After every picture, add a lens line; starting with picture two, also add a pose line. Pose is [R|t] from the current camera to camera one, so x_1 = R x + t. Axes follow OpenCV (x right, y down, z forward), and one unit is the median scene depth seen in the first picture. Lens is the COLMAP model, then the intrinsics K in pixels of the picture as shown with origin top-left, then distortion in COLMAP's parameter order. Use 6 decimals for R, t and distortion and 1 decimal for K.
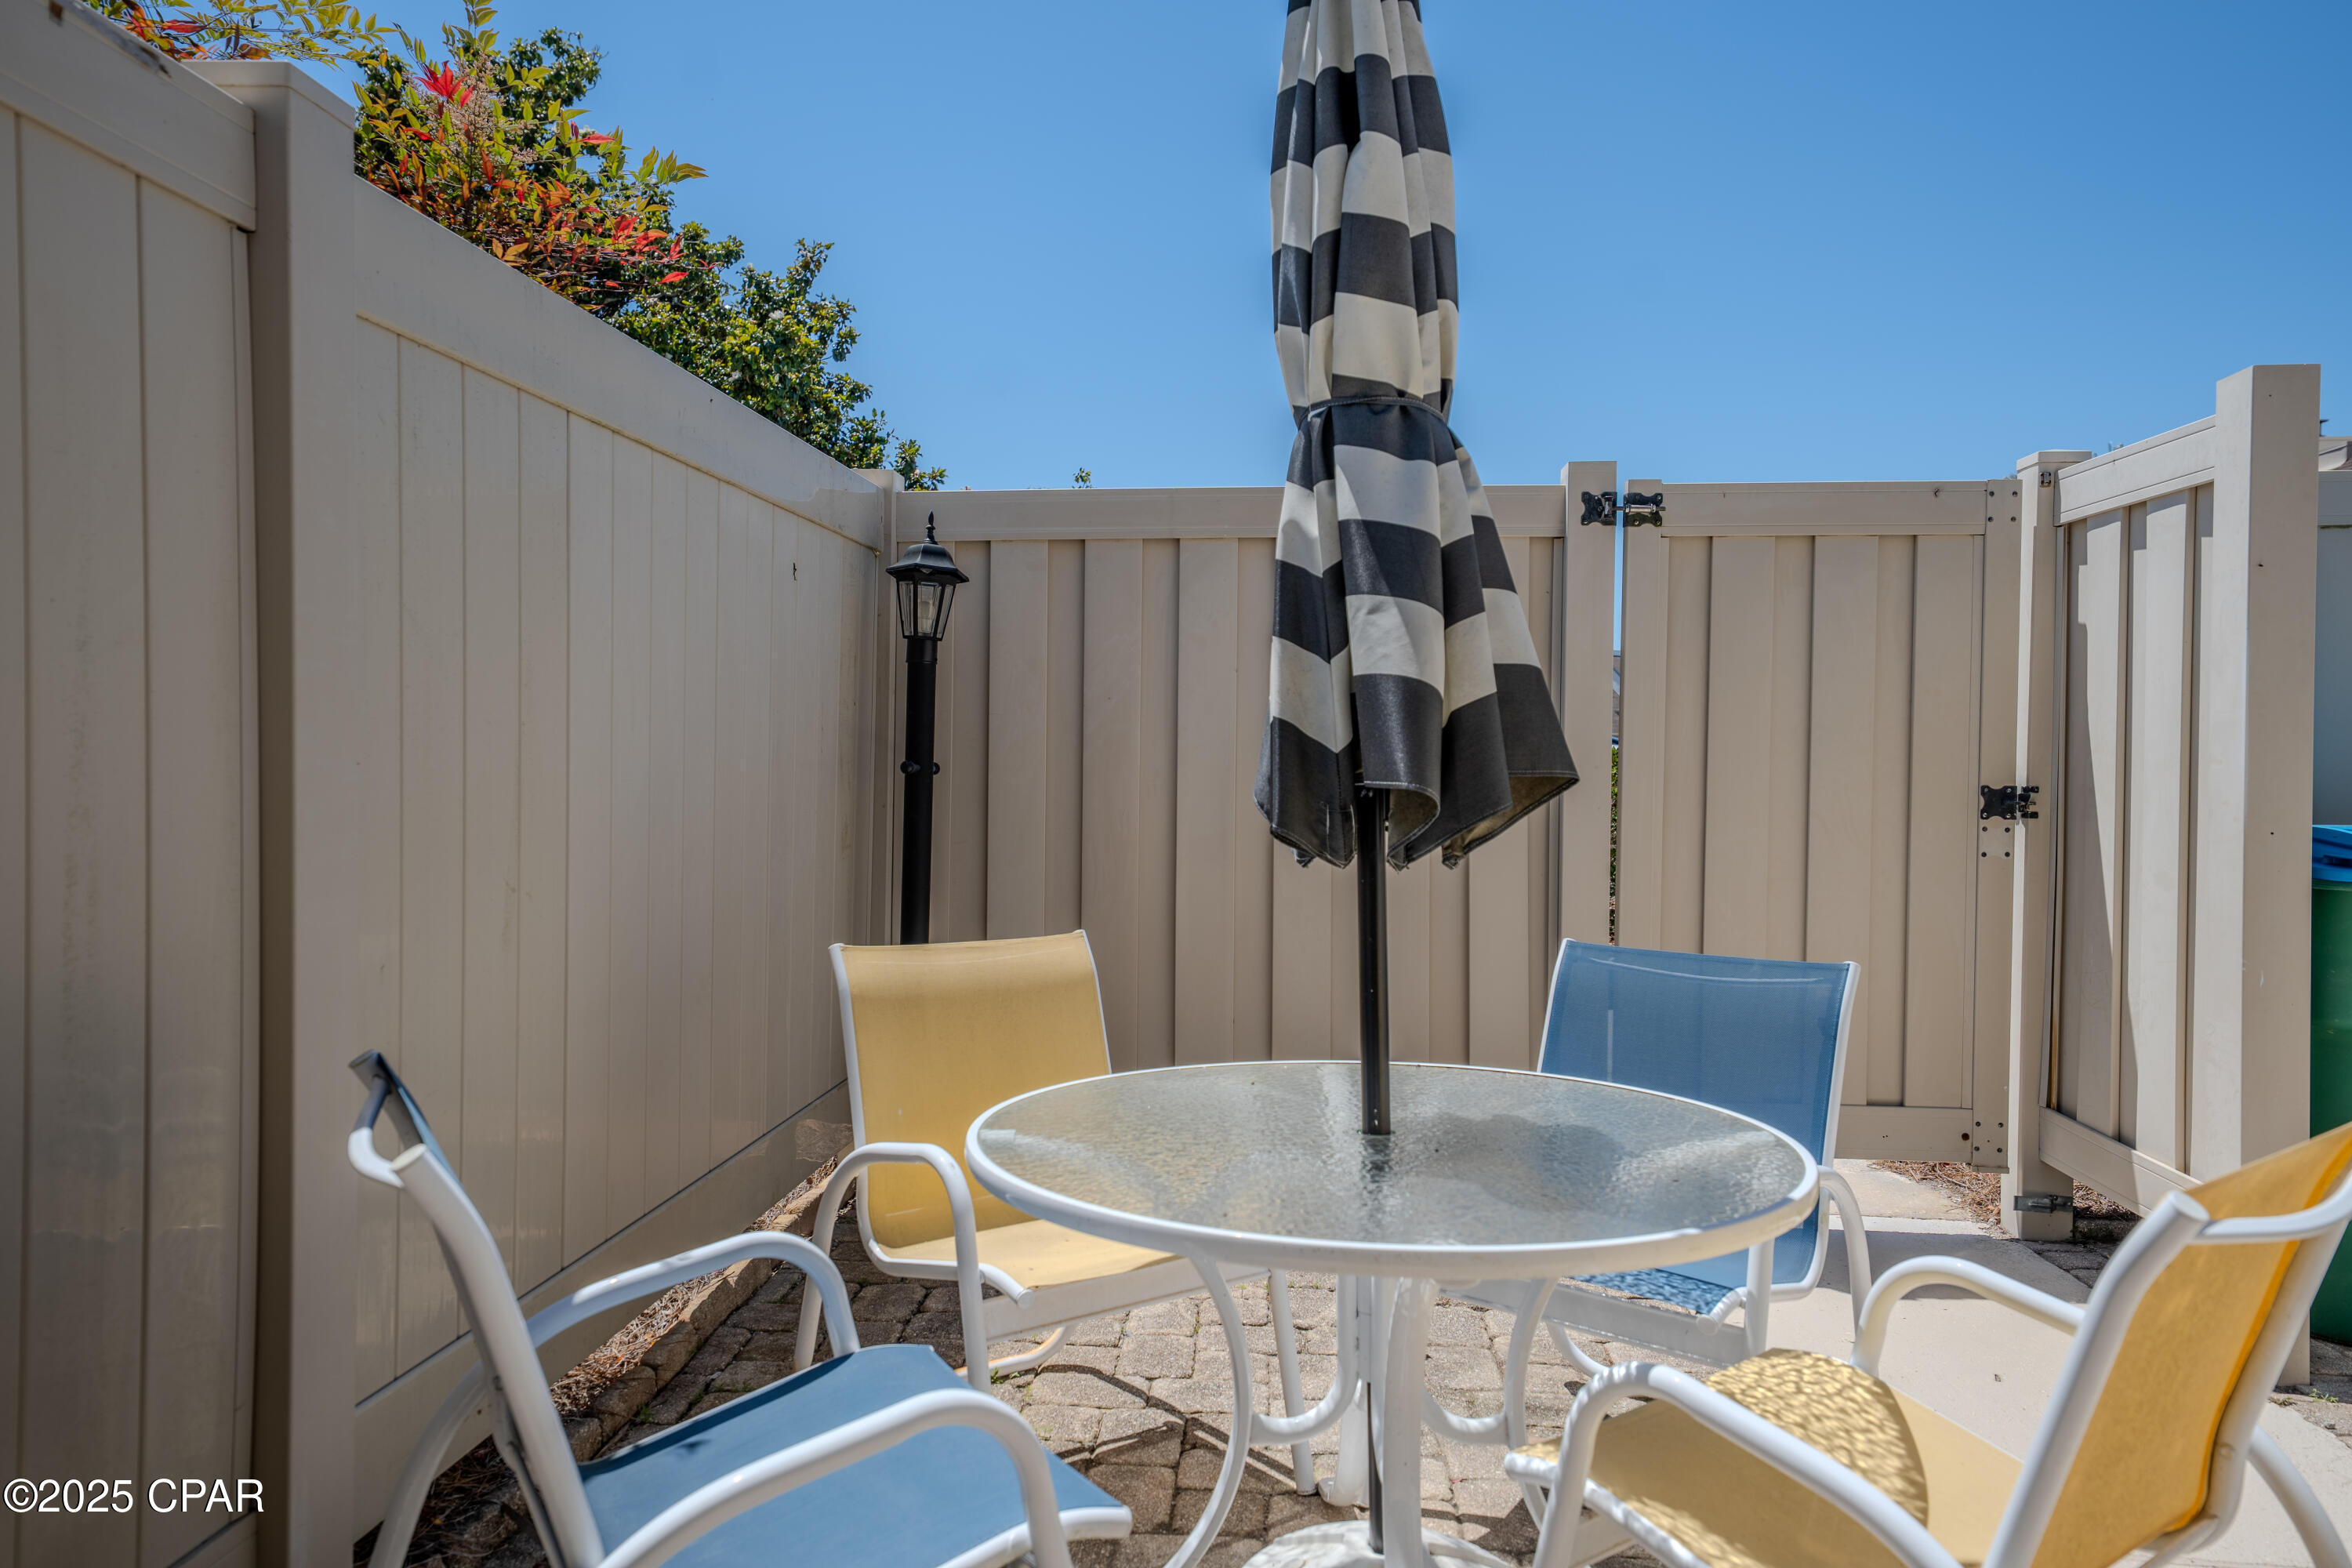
lens RADIAL K [[1541.6, 0, 1179.1], [0, 1541.6, 782.3], [0, 0, 1]] dist [0.038633, -0.001873]
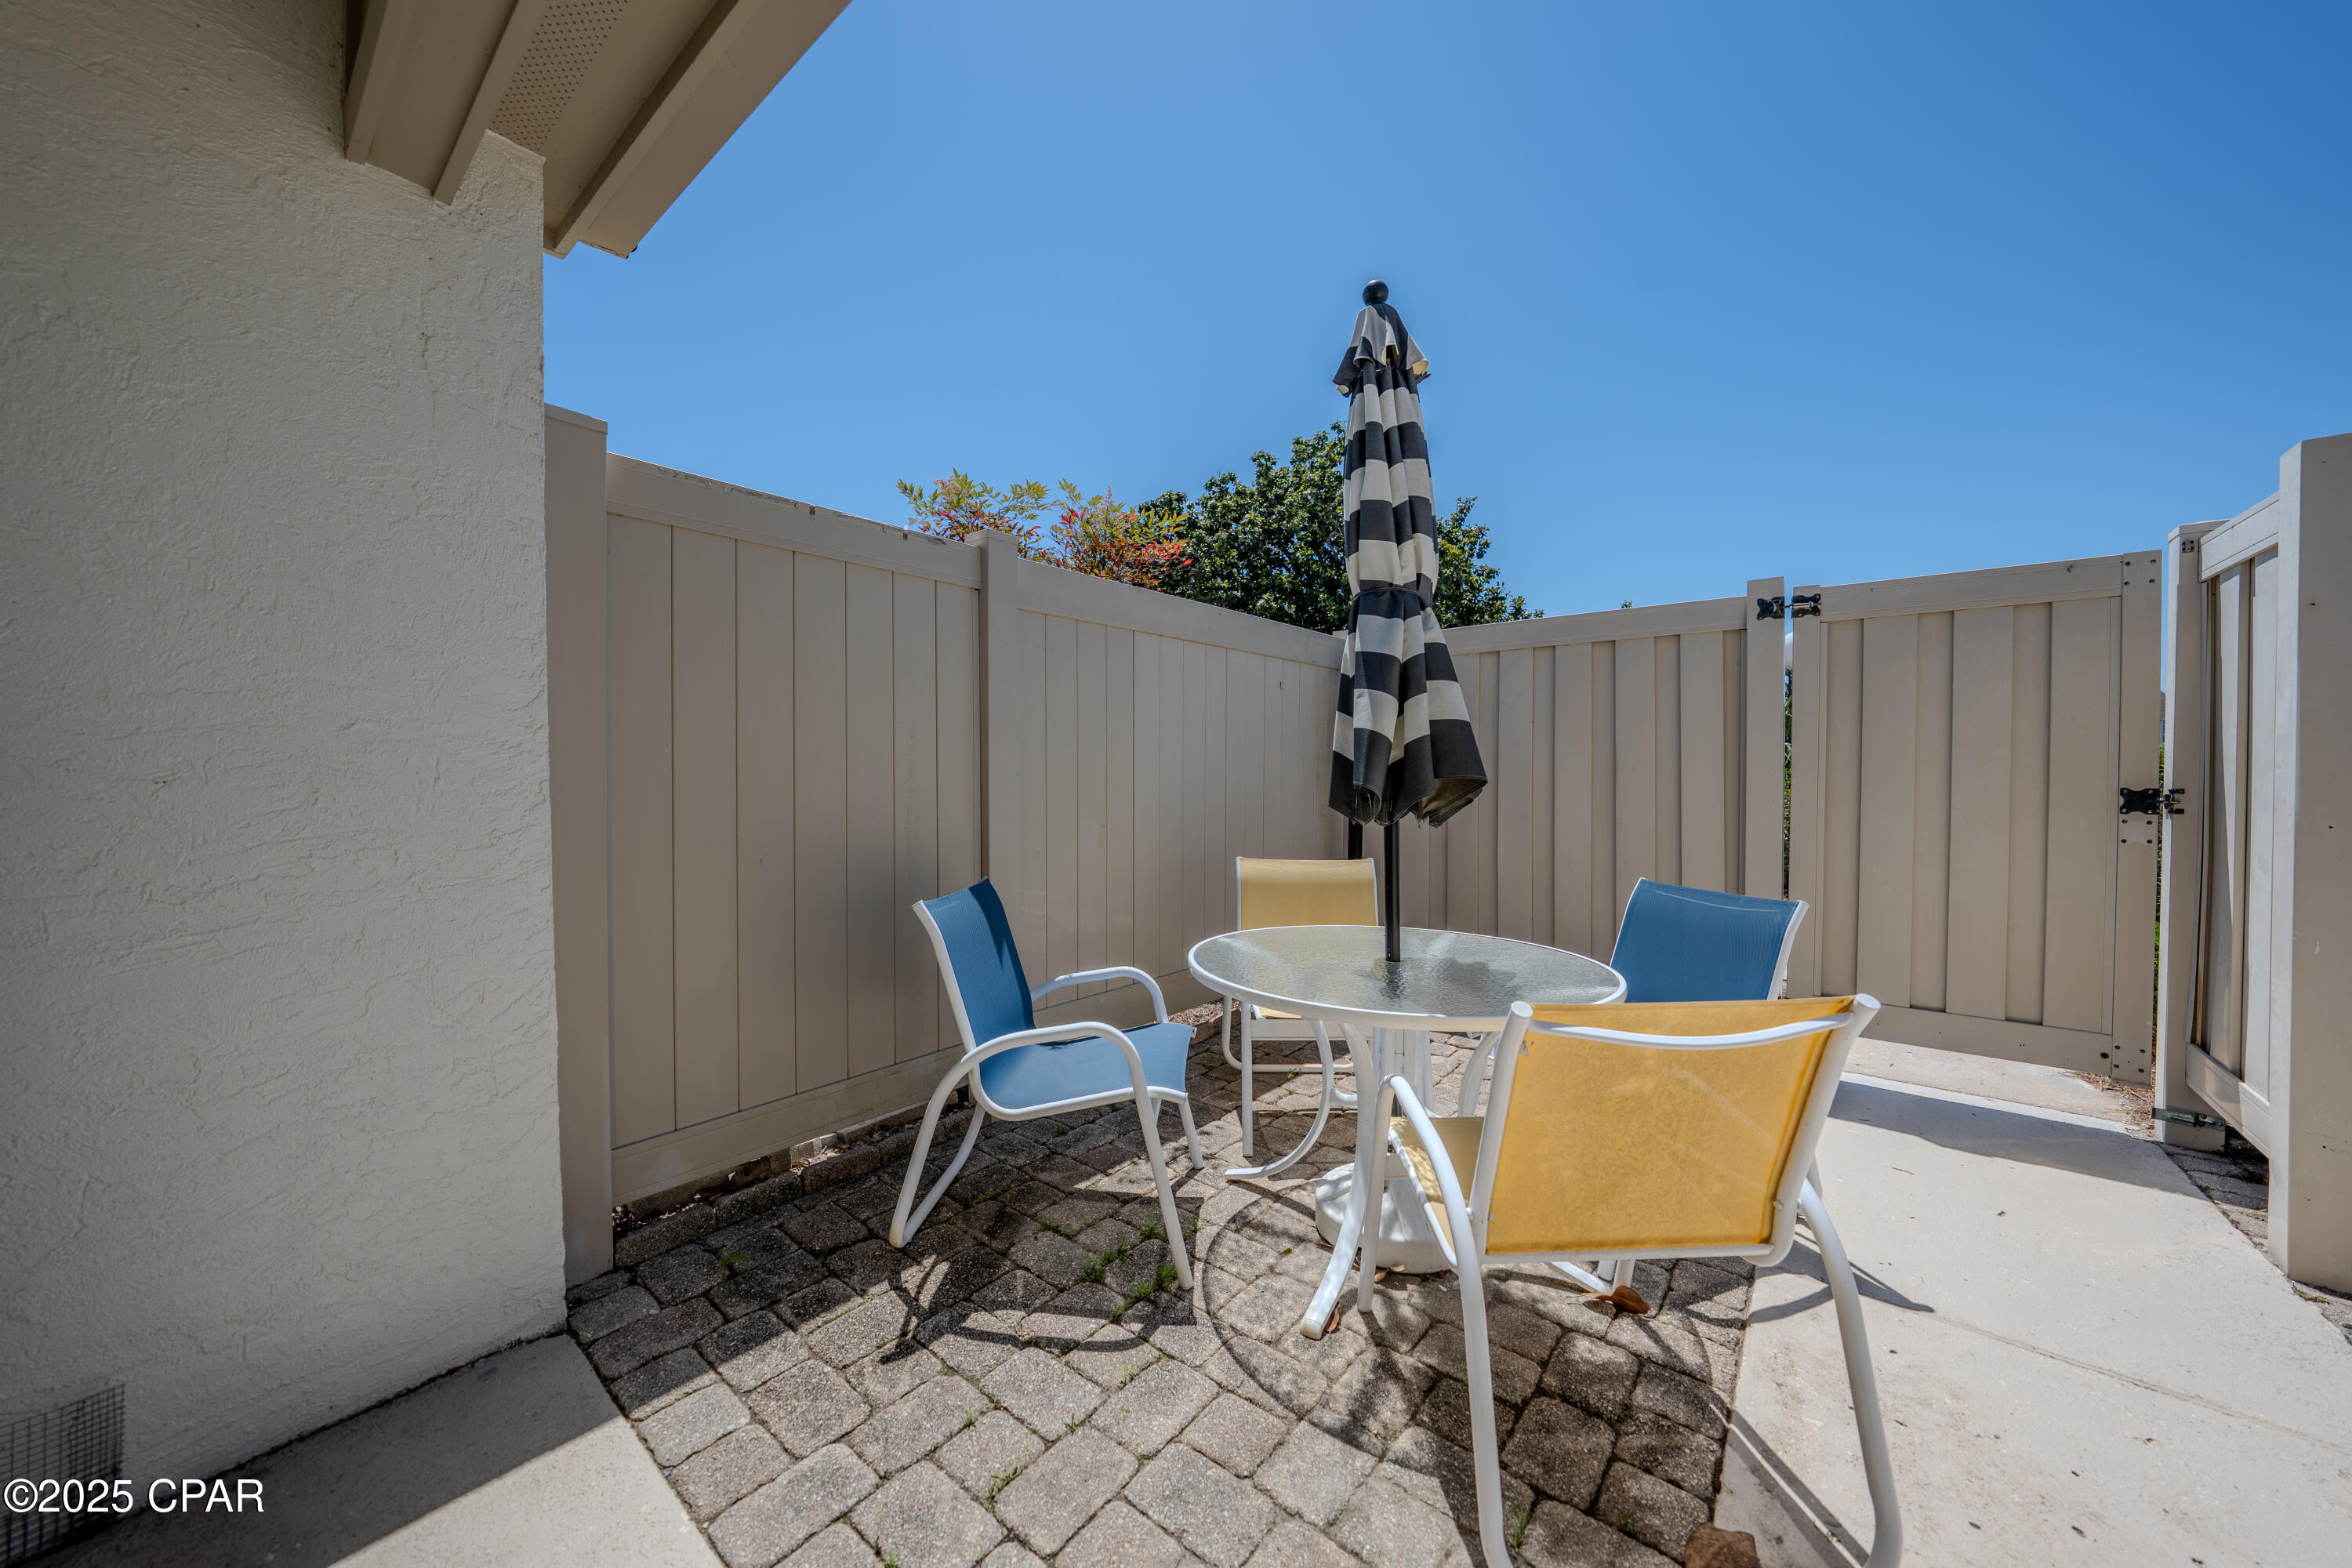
lens RADIAL K [[815.5, 0, 1180.3], [0, 815.5, 781.4], [0, 0, 1]] dist [-0.002767, 0.000108]
pose [[0.825383, -0.001236, -0.564571, 0.251030], [-0.002771, 0.999977, -0.006239, 0.003067], [0.564566, 0.006714, 0.825361, -0.004412]]
